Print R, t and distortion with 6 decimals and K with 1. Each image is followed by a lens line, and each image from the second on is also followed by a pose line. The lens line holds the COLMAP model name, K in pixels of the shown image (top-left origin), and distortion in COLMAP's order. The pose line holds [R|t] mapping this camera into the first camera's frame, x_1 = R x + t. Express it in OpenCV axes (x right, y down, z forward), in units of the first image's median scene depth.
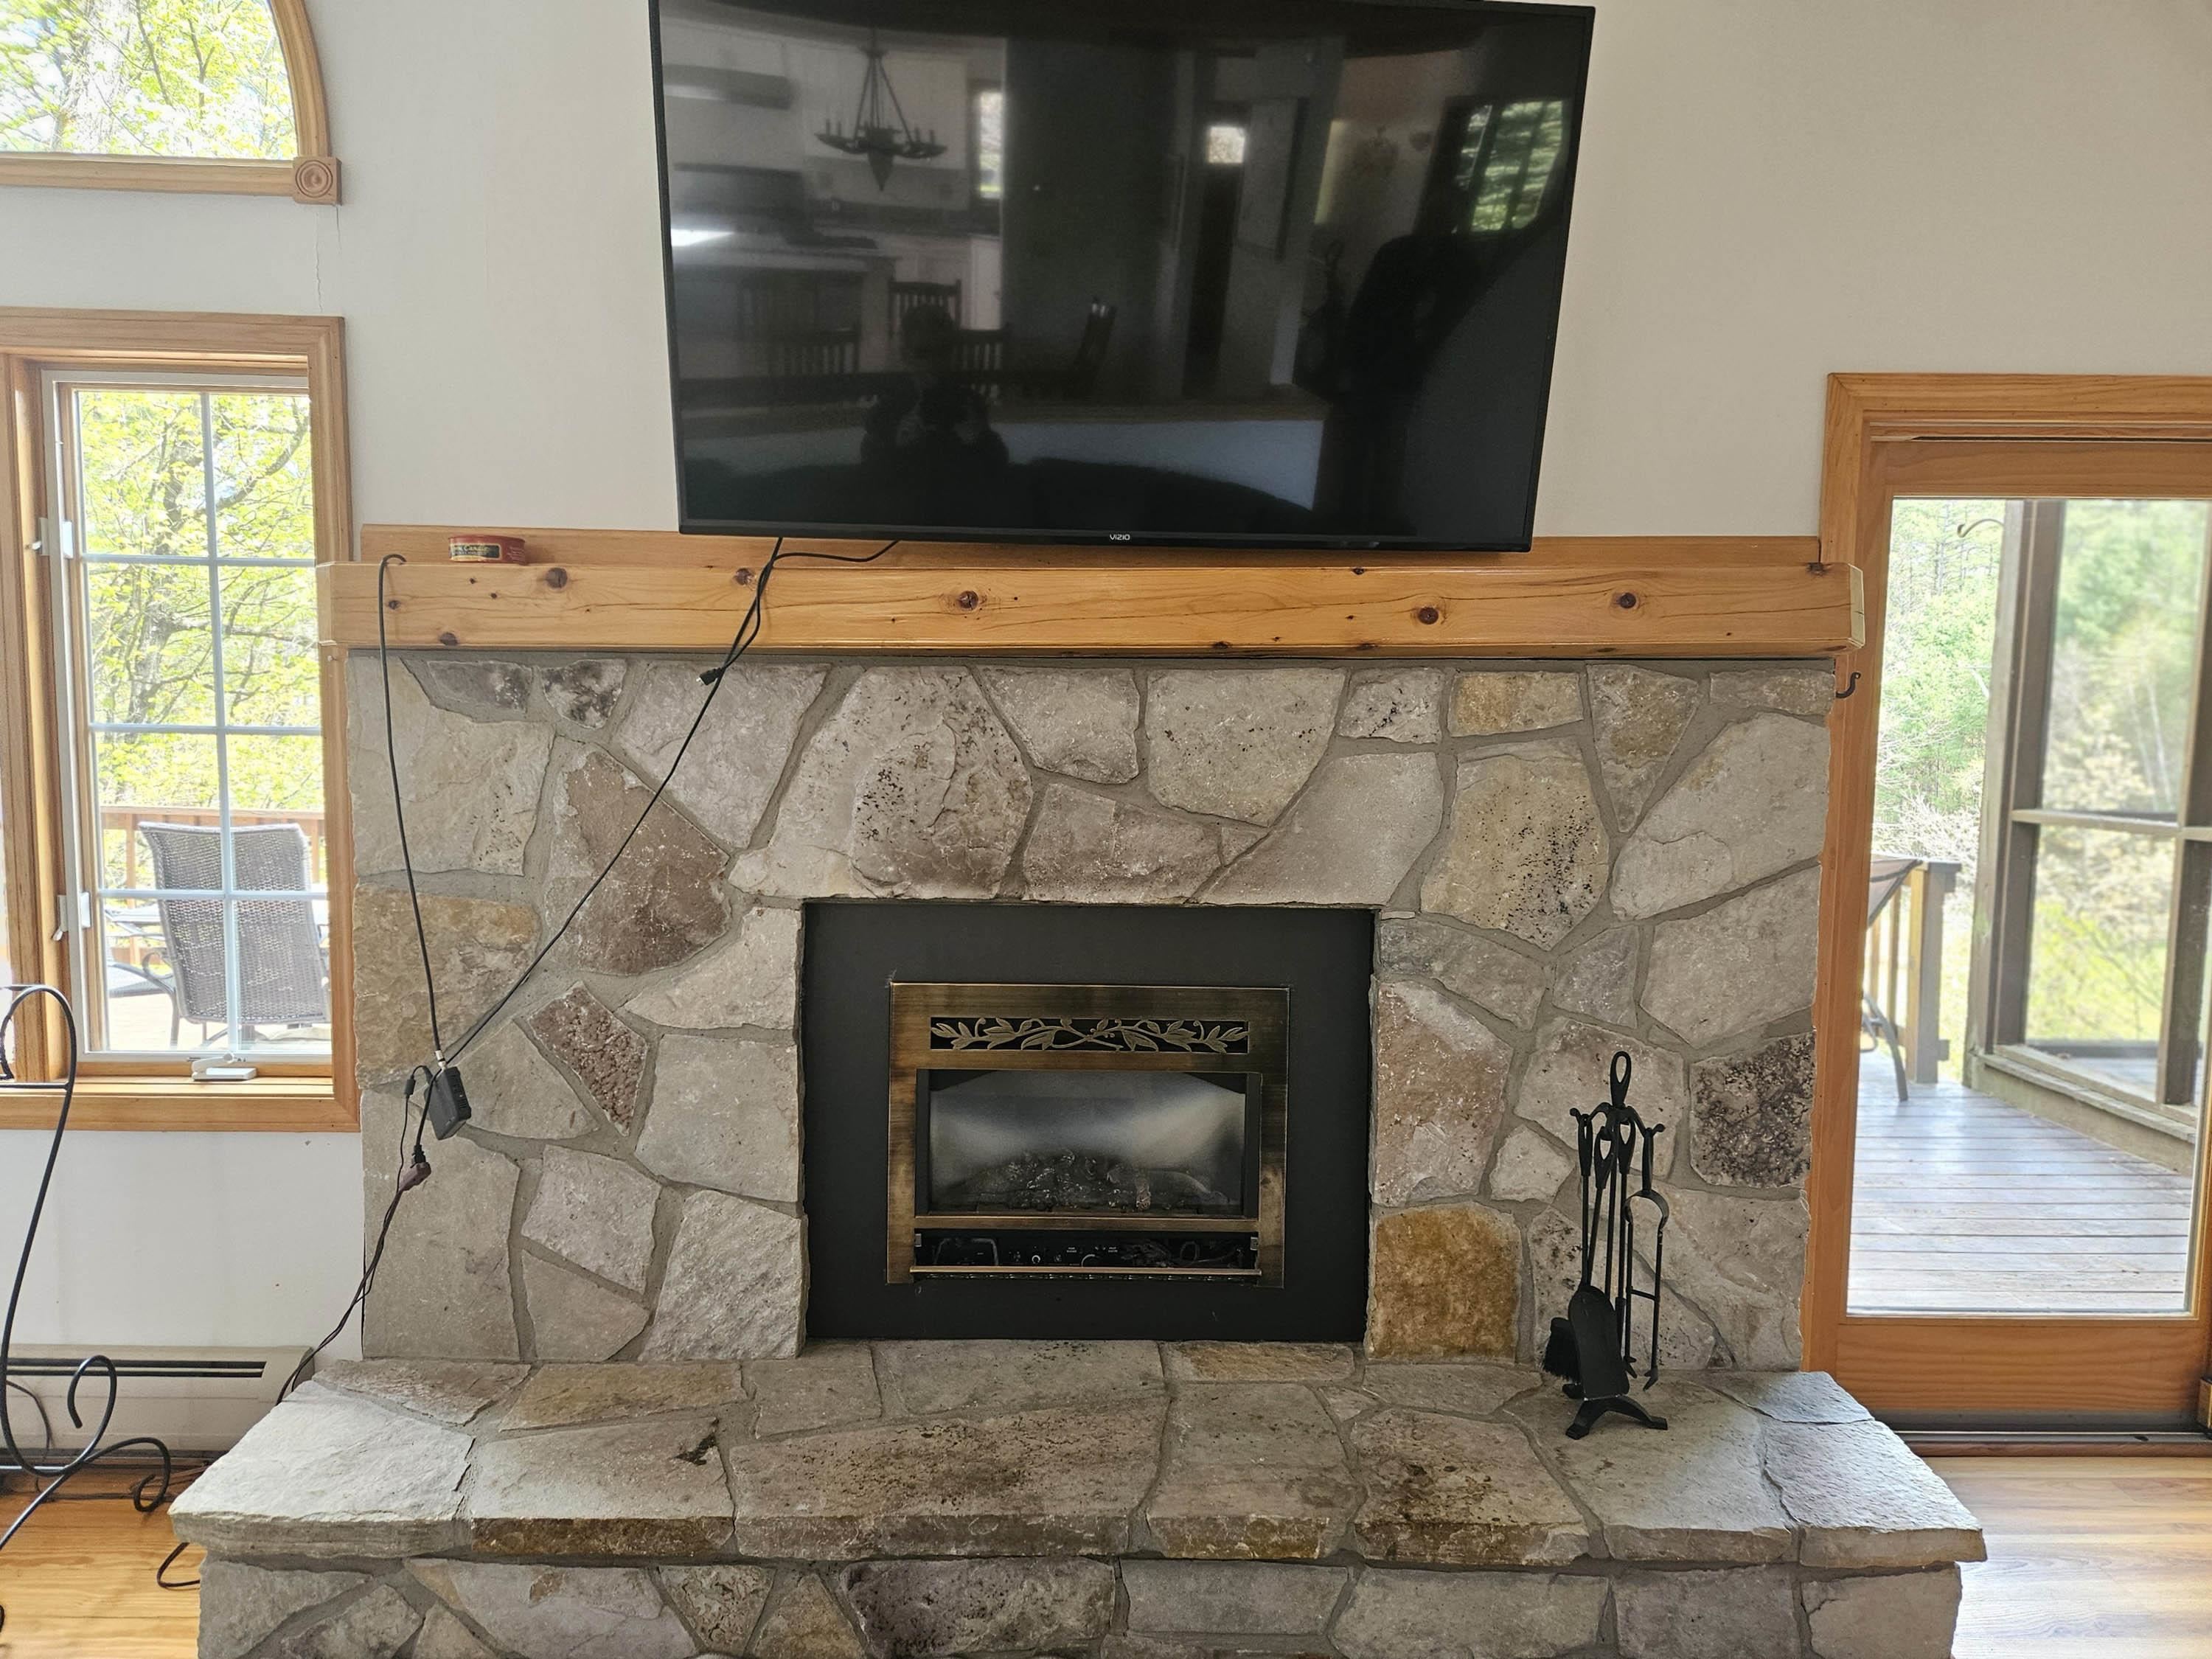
lens RADIAL K [[1480.9, 0, 1104.4], [0, 1480.9, 837.1], [0, 0, 1]] dist [0.070649, -0.038543]
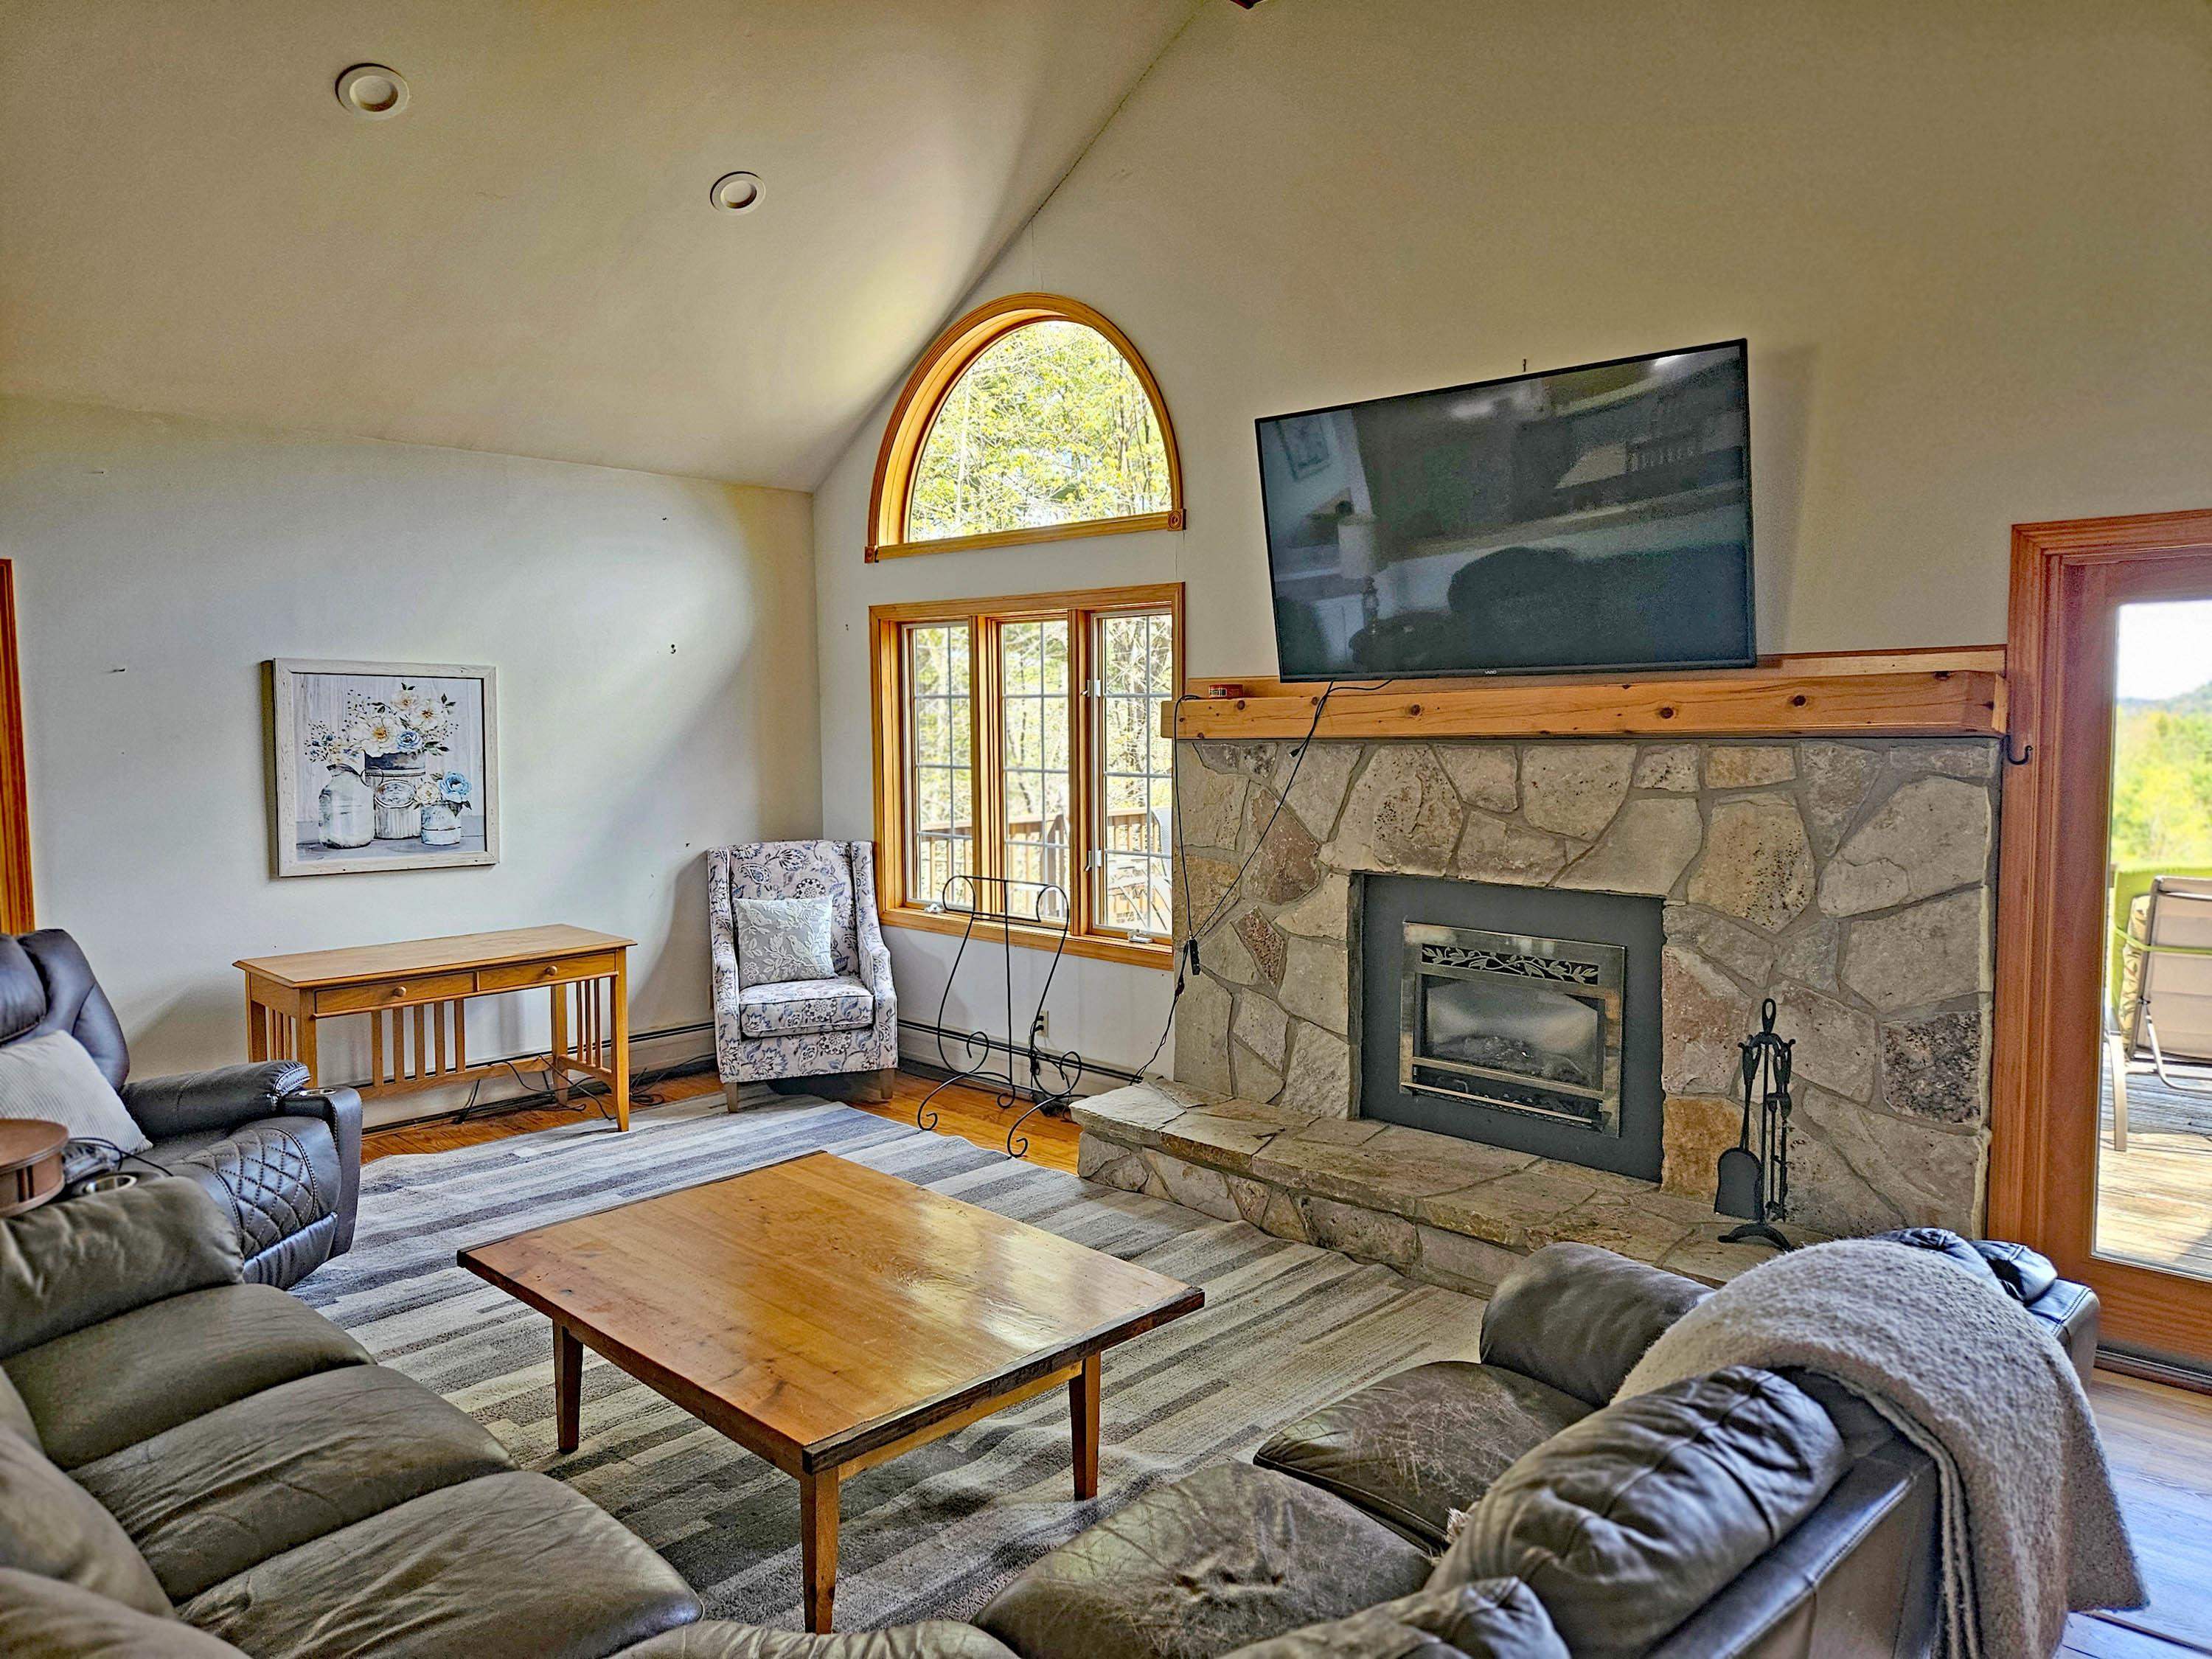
lens RADIAL K [[1480.9, 0, 1110.5], [0, 1480.9, 820.2], [0, 0, 1]] dist [0.070649, -0.038543]
pose [[0.711500, 0.032064, -0.701954, 0.877148], [-0.047438, 0.998871, -0.002457, -0.001904], [0.701083, 0.035047, 0.712218, -0.527881]]
